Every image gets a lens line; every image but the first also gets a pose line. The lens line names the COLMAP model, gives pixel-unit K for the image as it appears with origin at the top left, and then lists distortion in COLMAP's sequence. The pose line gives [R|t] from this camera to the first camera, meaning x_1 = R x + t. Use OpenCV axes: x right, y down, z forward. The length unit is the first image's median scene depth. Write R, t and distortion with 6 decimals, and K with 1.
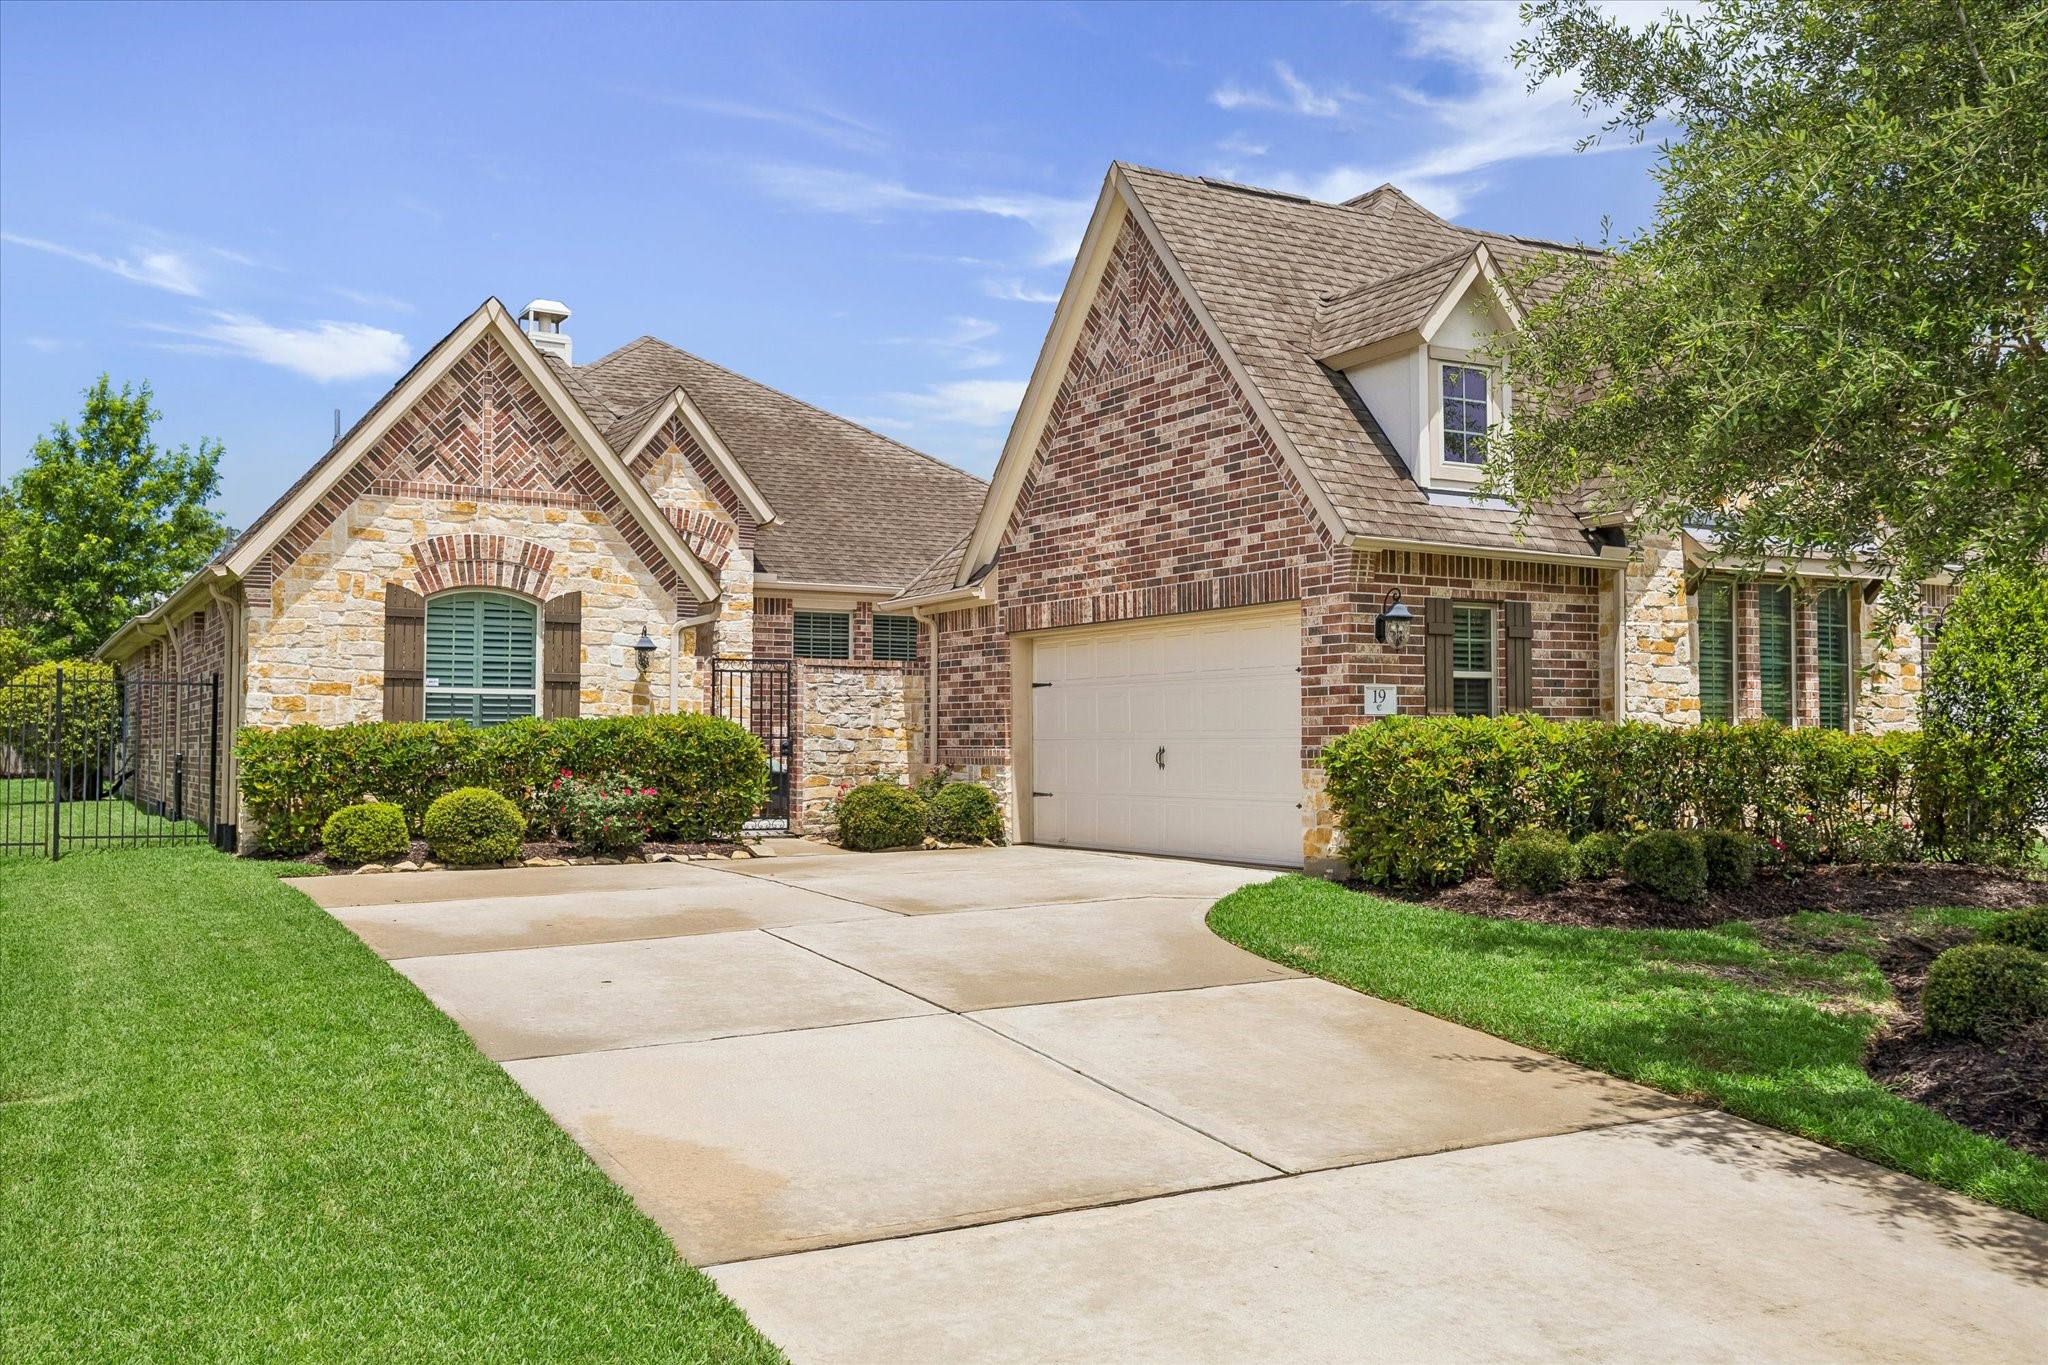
lens RADIAL K [[1667.7, 0, 1020.2], [0, 1667.7, 680.4], [0, 0, 1]] dist [0.003122, 0.017931]
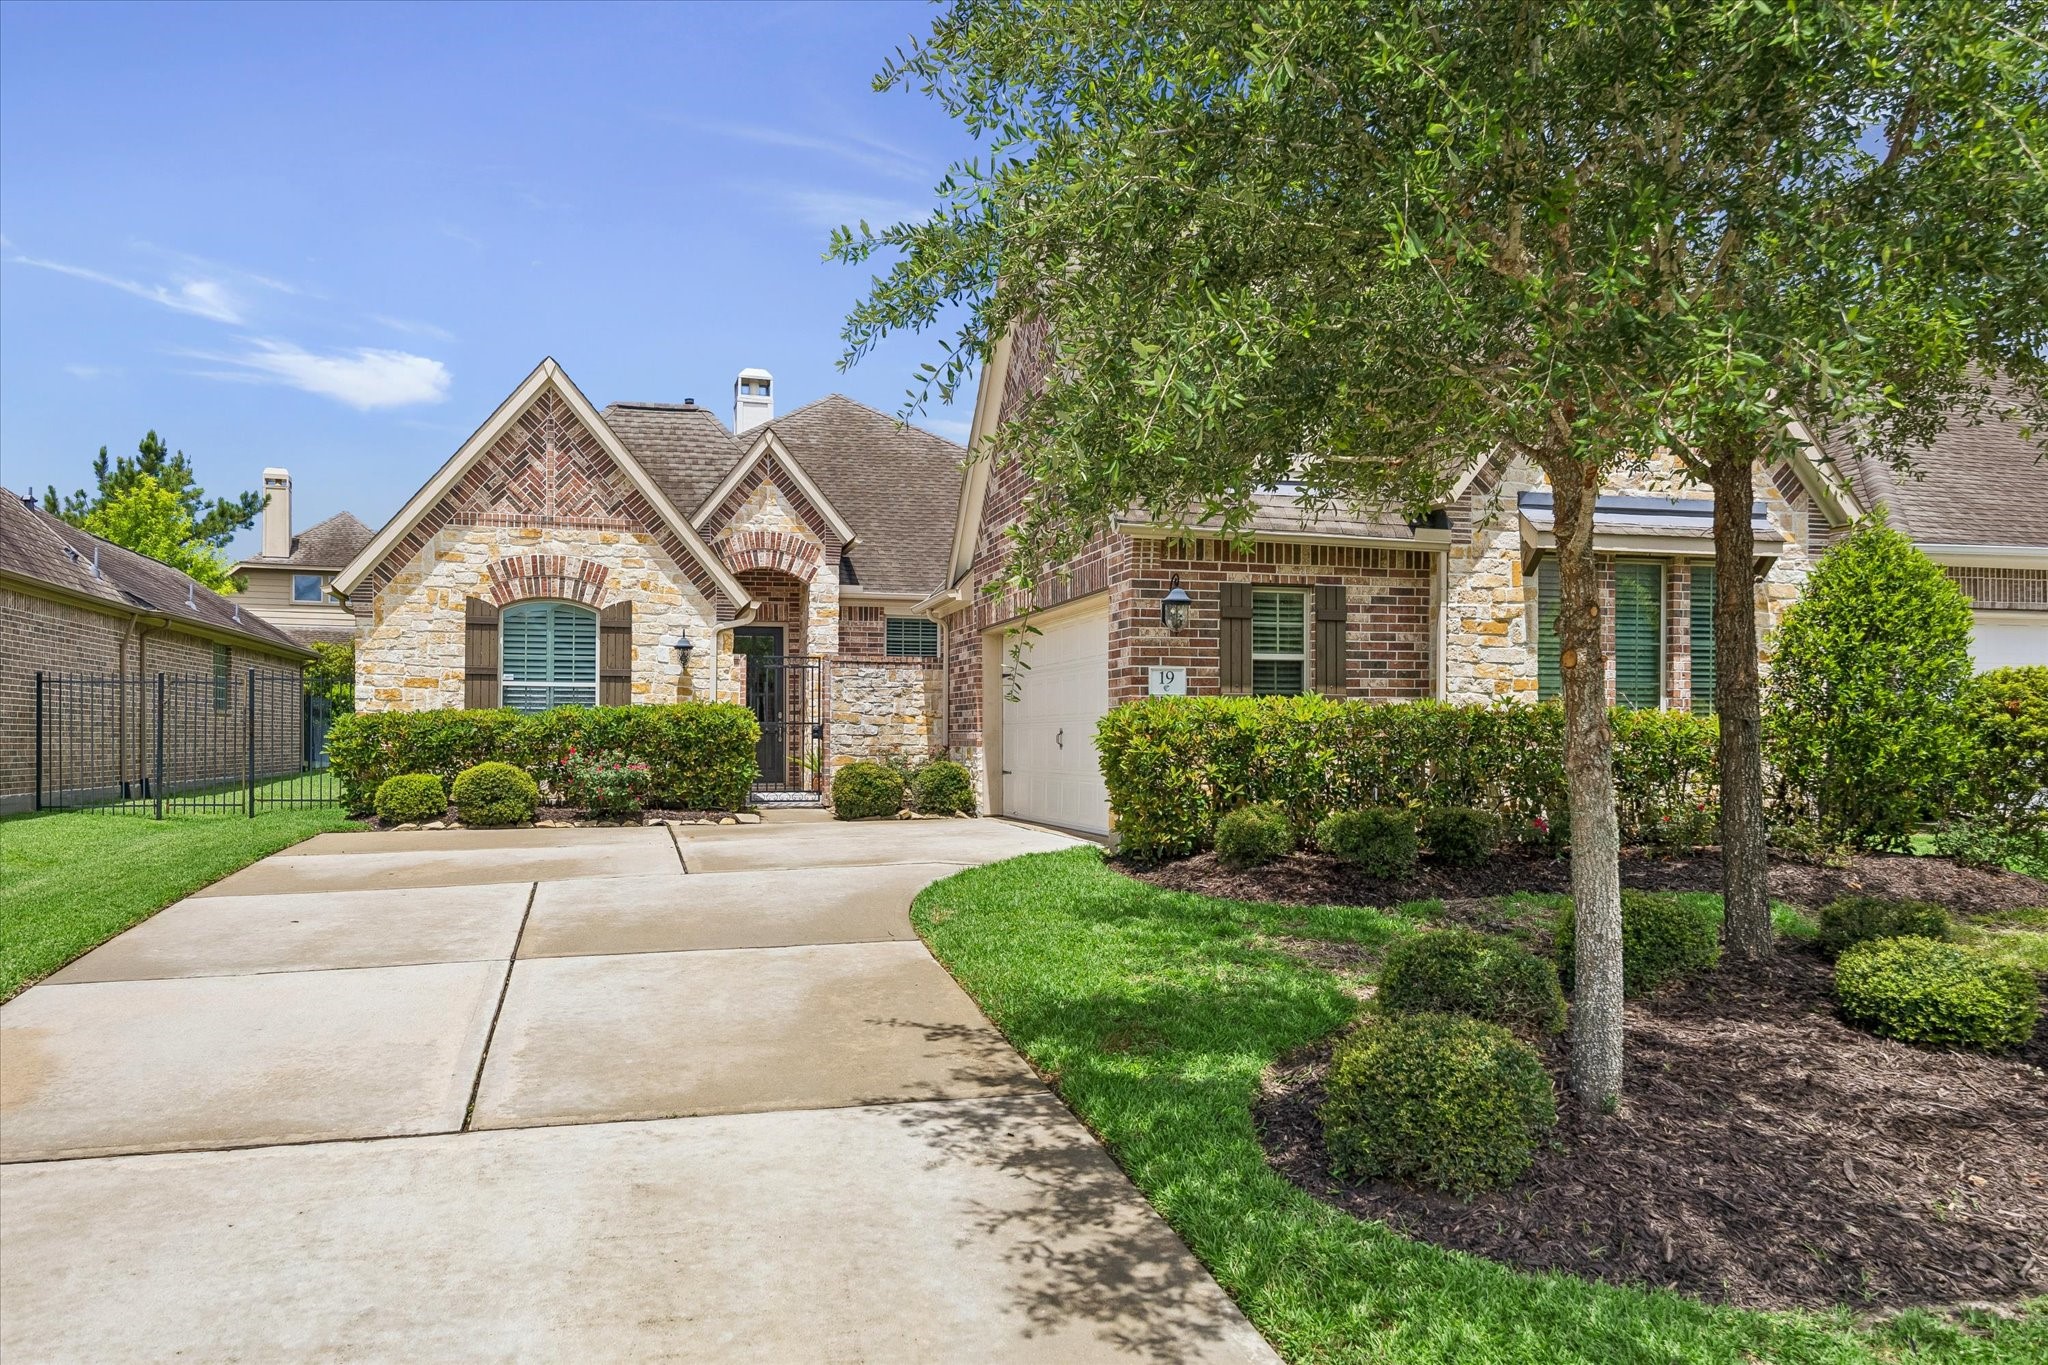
lens RADIAL K [[1379.3, 0, 1031.1], [0, 1379.3, 732.1], [0, 0, 1]] dist [0.001791, -0.004245]
pose [[0.972840, 0.000431, -0.231477, 0.261909], [0.007184, 0.999460, 0.032054, 0.012035], [0.231366, -0.032846, 0.972312, 0.105979]]
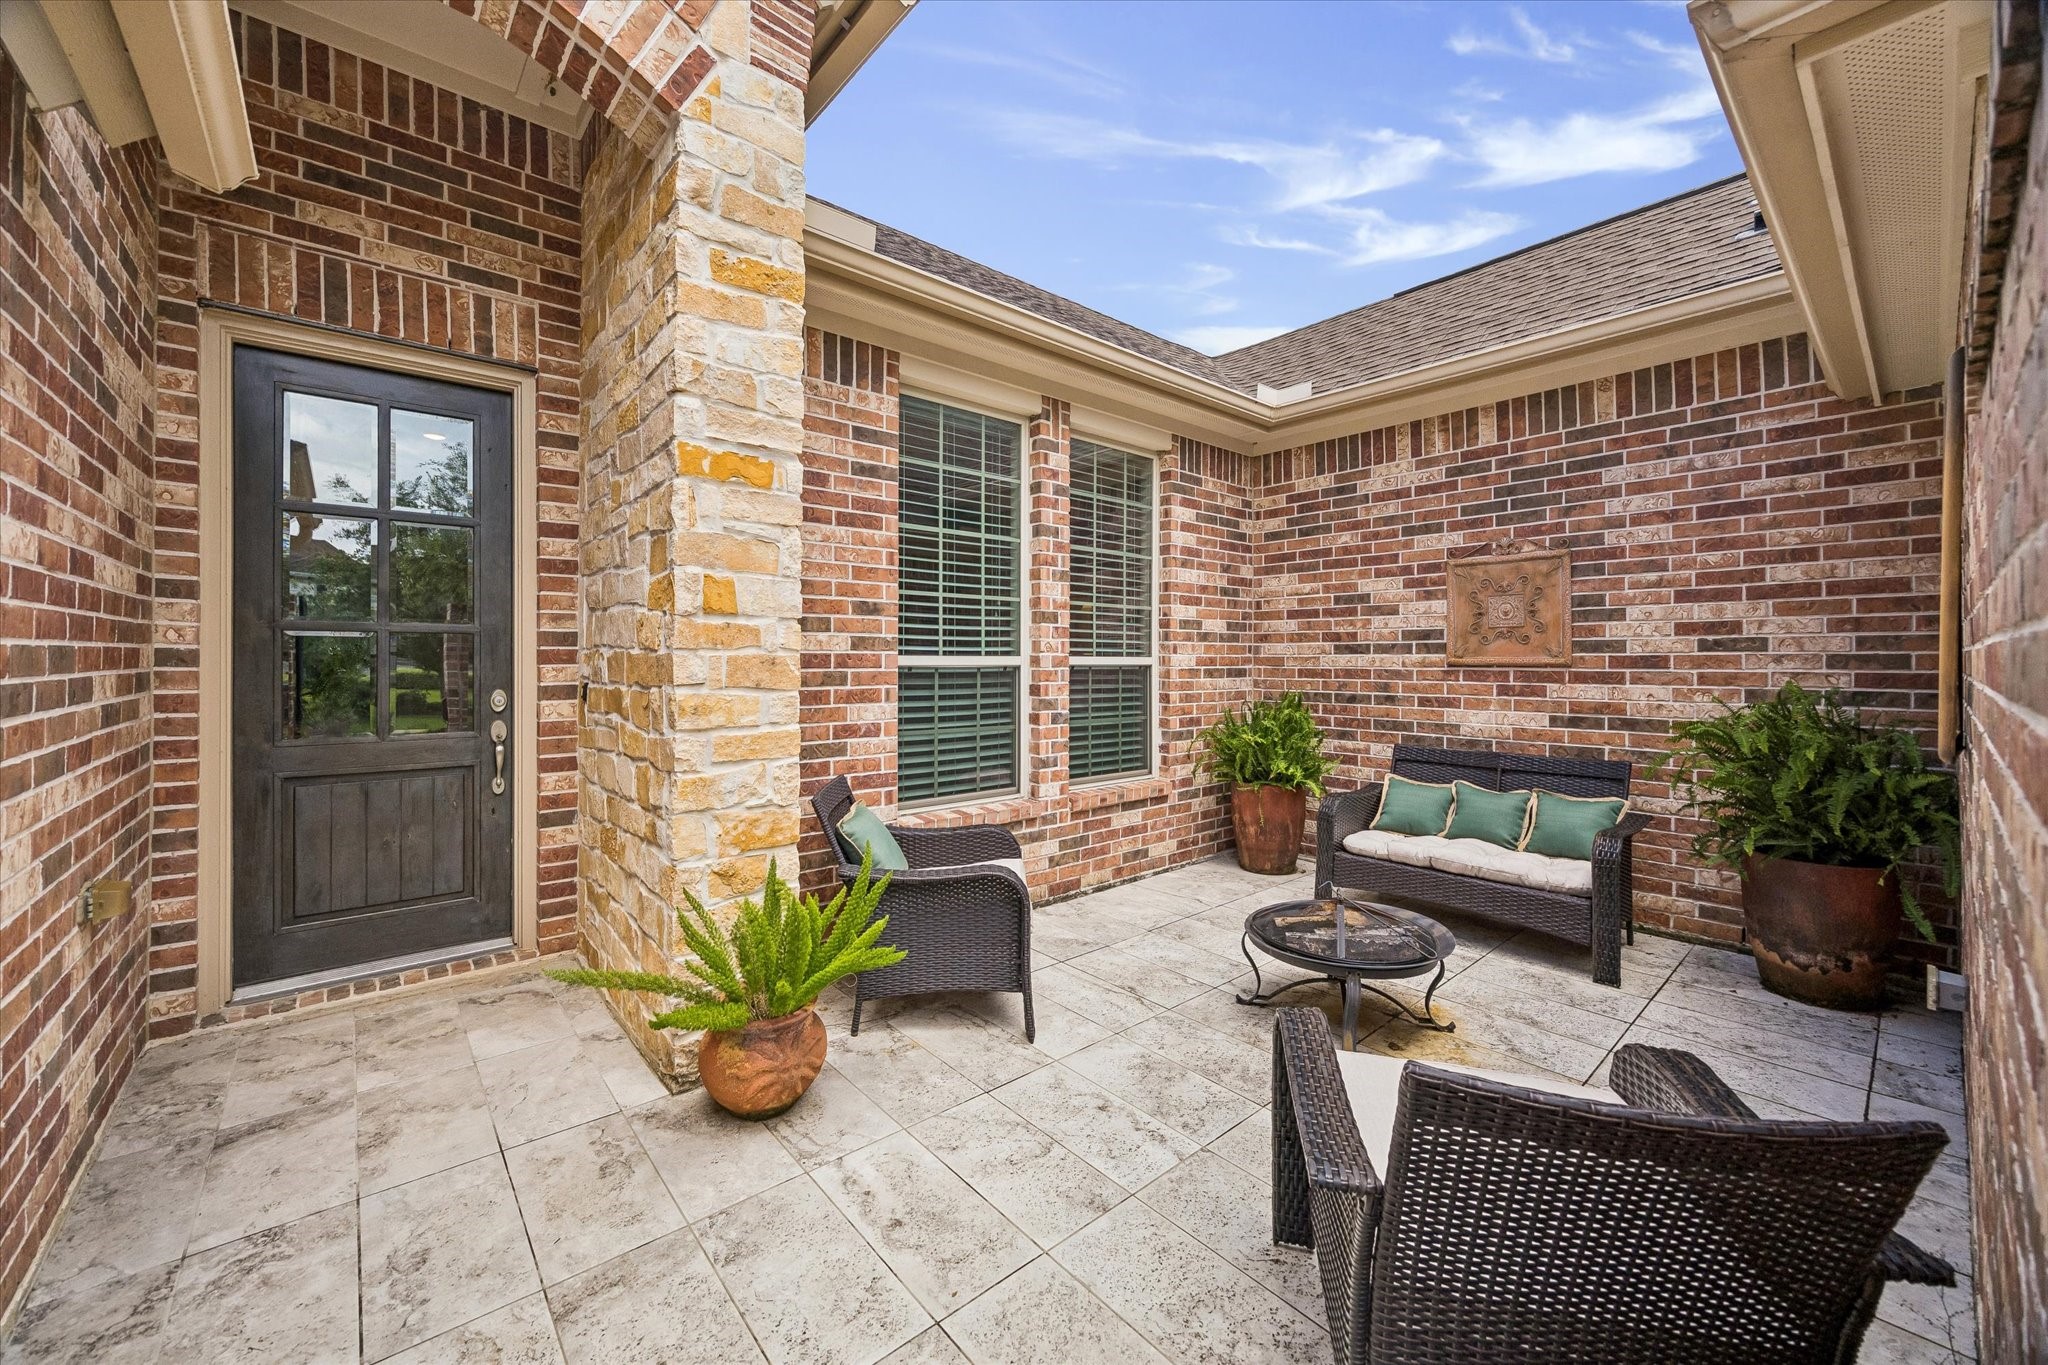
lens RADIAL K [[779.1, 0, 1027.2], [0, 779.1, 665.8], [0, 0, 1]] dist [-0.000909, -0.000058]
pose [[0.980847, -0.005108, 0.194713, -0.197330], [-0.002834, 0.999176, 0.040486, 0.018452], [-0.194759, -0.040262, 0.980024, 1.137278]]
